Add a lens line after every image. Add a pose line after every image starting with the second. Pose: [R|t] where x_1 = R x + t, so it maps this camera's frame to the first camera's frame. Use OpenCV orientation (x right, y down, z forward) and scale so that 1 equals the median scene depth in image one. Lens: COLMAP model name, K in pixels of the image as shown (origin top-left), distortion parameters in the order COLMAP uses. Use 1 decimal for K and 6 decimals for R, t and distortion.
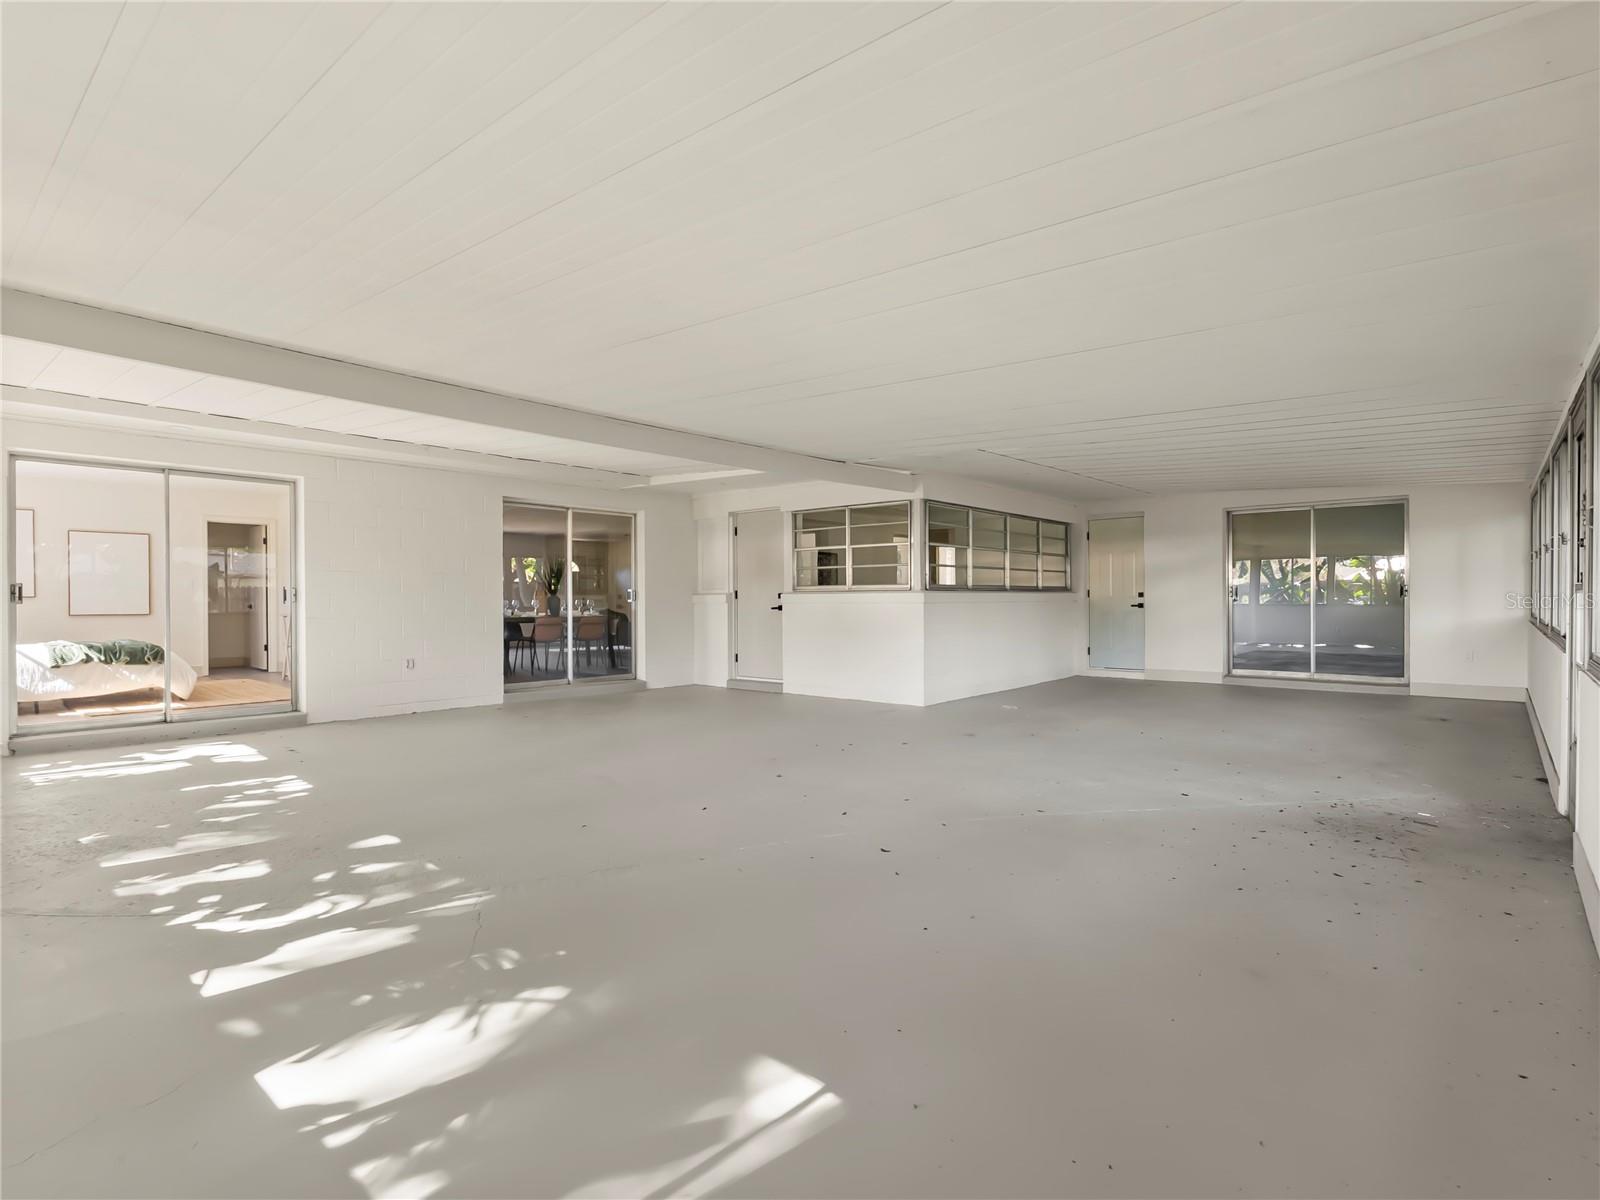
lens RADIAL K [[804.8, 0, 800.0], [0, 804.8, 600.0], [0, 0, 1]] dist [0.001666, 0.000272]
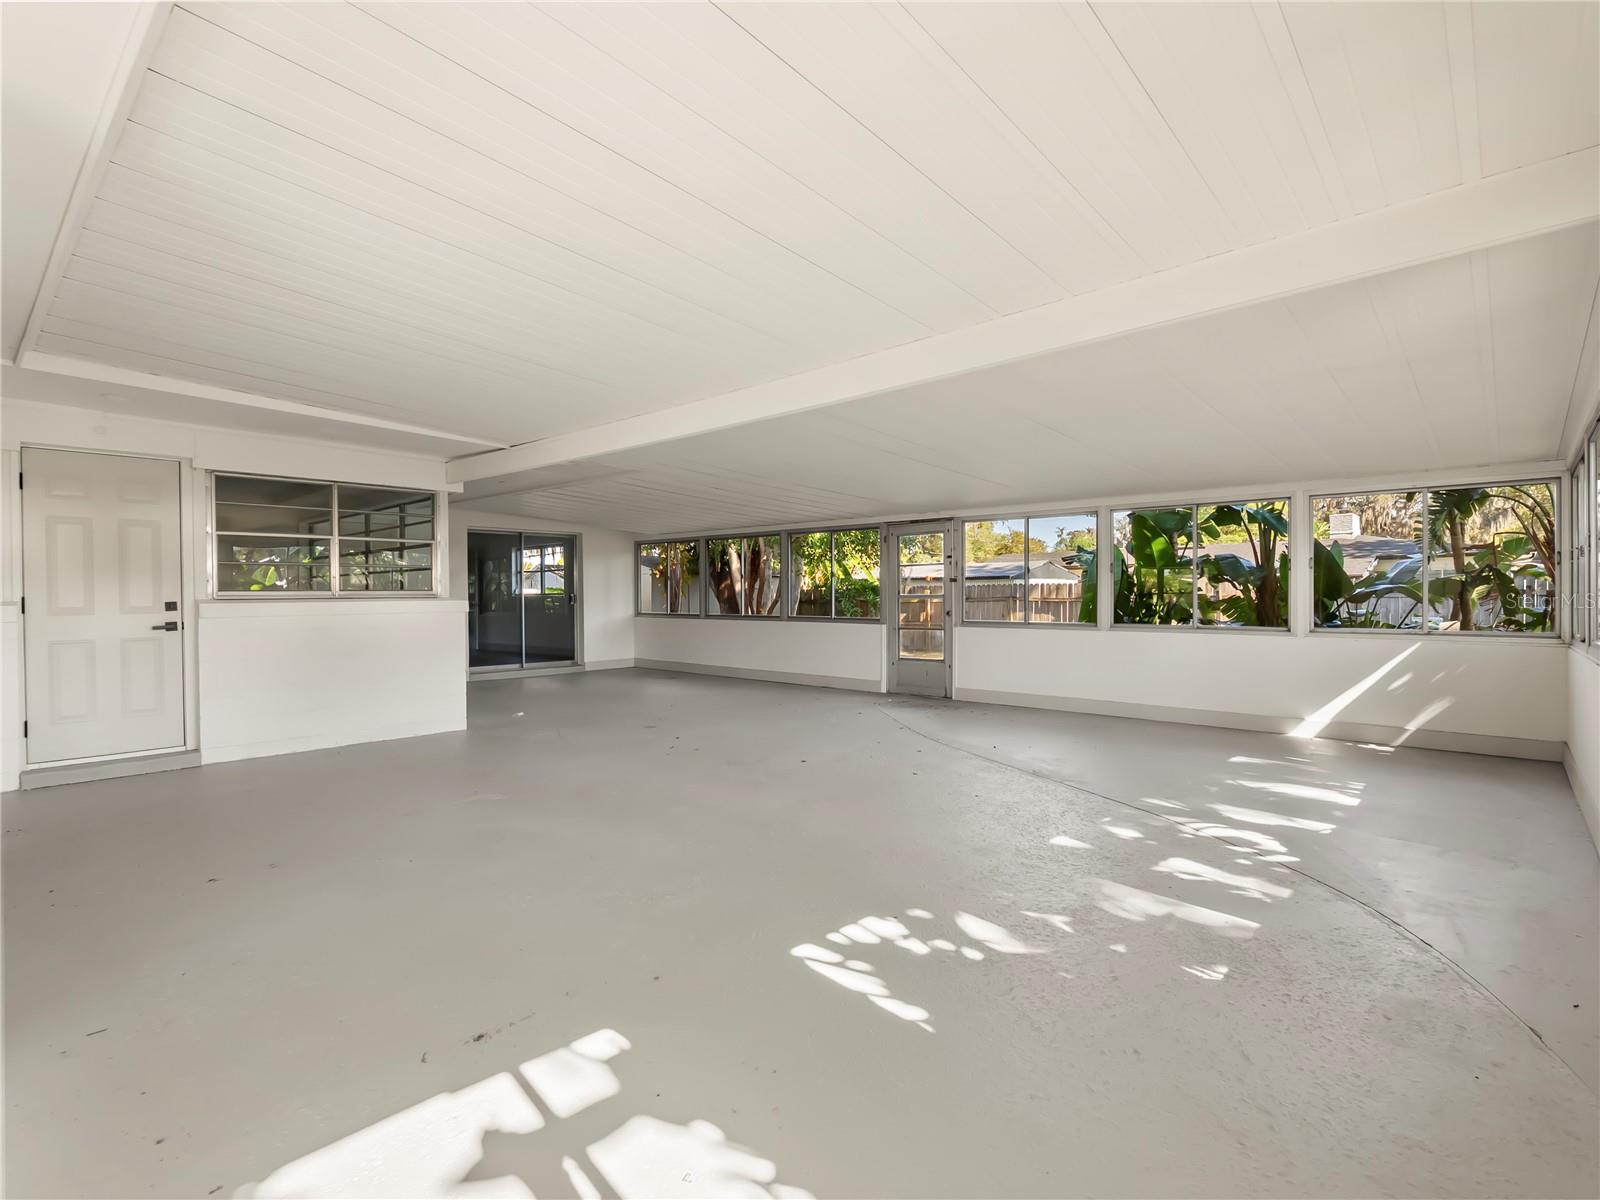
lens RADIAL K [[806.6, 0, 800.0], [0, 806.6, 600.0], [0, 0, 1]] dist [-0.010433, -0.000256]
pose [[0.030523, -0.000995, 0.999534, -1.699660], [0.018495, 0.999829, 0.000430, -0.004317], [-0.999363, 0.018473, 0.030536, 1.438882]]
